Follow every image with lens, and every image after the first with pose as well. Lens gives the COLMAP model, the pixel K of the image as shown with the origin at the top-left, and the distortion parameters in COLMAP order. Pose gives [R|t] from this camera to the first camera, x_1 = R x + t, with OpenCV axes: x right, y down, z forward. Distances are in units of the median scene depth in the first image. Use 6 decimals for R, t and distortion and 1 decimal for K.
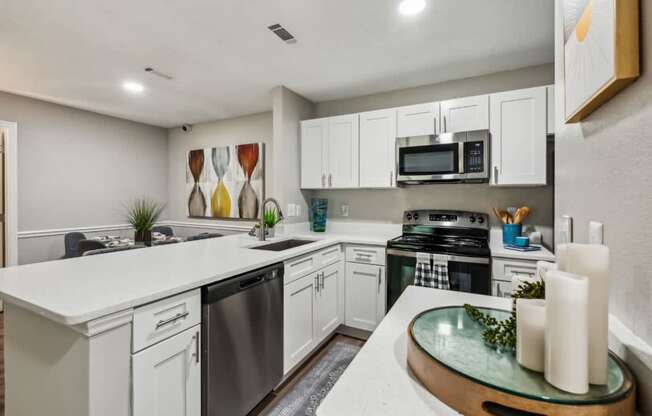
lens RADIAL K [[286.7, 0, 327.3], [0, 286.7, 203.8], [0, 0, 1]] dist [-0.000403, -0.000012]
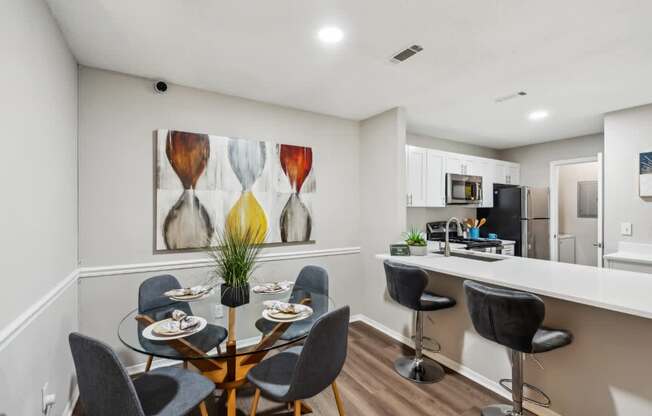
lens RADIAL K [[286.7, 0, 326.3], [0, 286.7, 207.1], [0, 0, 1]] dist [-0.000403, -0.000012]
pose [[0.529362, 0.001986, 0.848394, -0.862948], [0.010907, 0.999899, -0.009146, -0.033042], [-0.848326, 0.014095, 0.529287, 0.502128]]
